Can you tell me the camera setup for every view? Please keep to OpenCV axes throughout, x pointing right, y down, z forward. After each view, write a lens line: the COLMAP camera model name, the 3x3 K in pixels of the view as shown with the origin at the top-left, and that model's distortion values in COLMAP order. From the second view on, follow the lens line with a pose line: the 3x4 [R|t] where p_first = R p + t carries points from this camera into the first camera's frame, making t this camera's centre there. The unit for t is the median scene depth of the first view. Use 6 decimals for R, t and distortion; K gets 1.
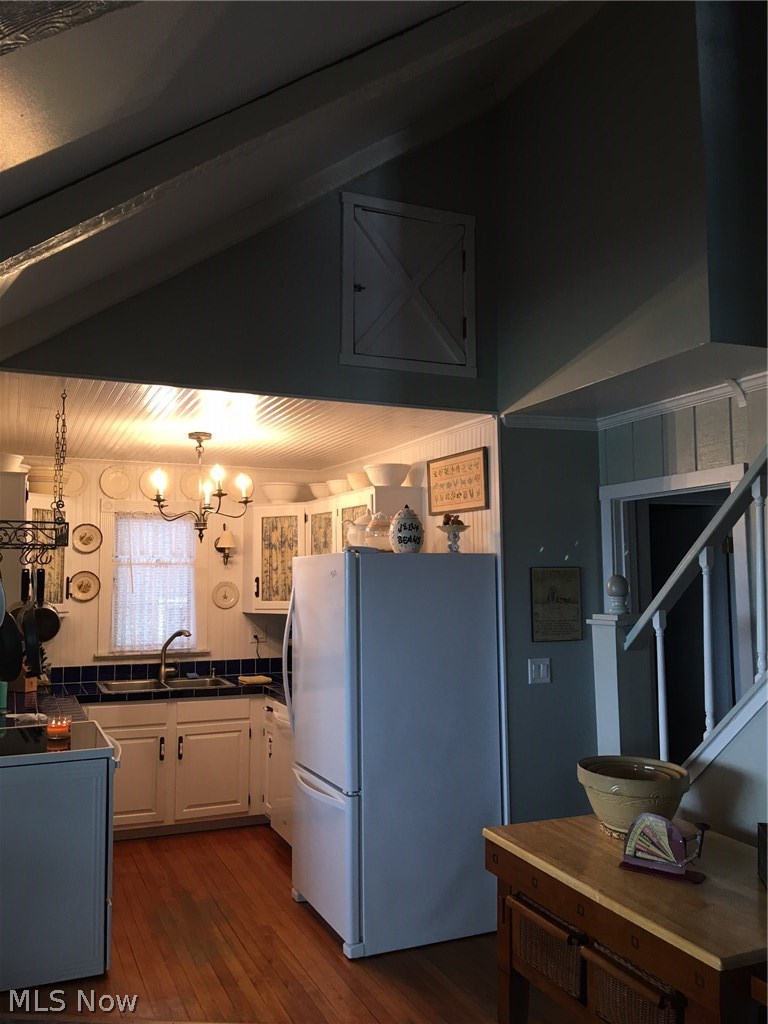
lens RADIAL K [[851.5, 0, 384.0], [0, 851.5, 512.0], [0, 0, 1]] dist [0.078647, -0.135870]
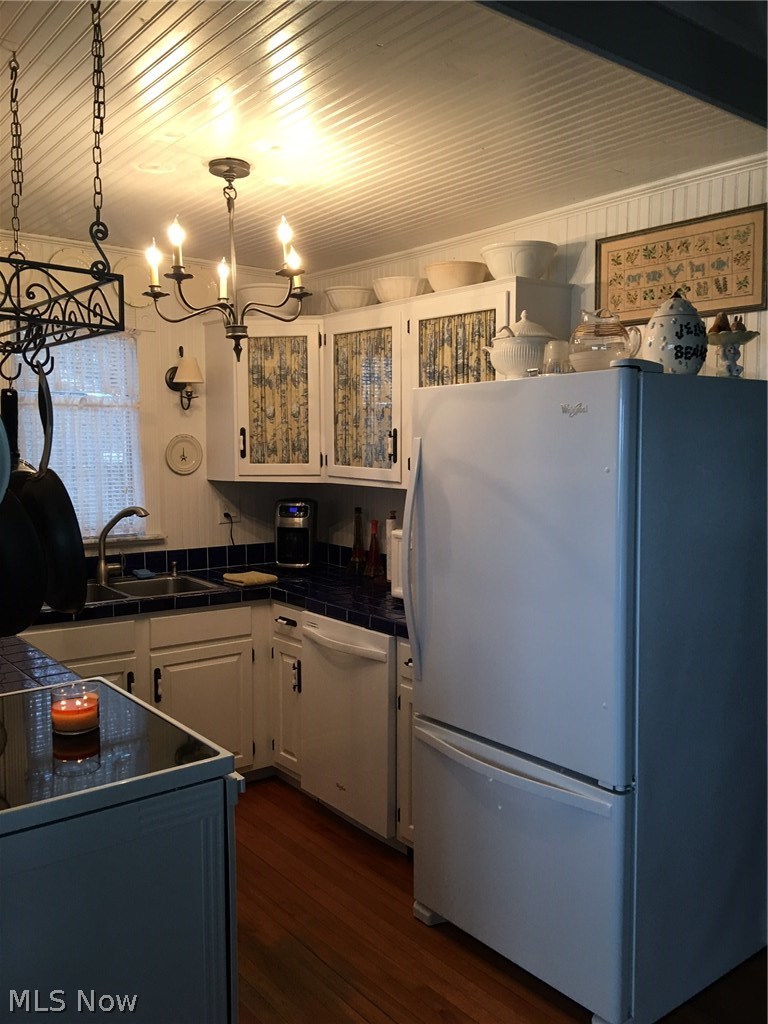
lens RADIAL K [[851.5, 0, 384.0], [0, 851.5, 512.0], [0, 0, 1]] dist [0.078647, -0.135870]
pose [[0.968149, -0.015232, 0.249910, -0.223969], [-0.023750, 0.988060, 0.152228, 0.039219], [-0.249245, -0.153314, 0.956228, 0.341179]]
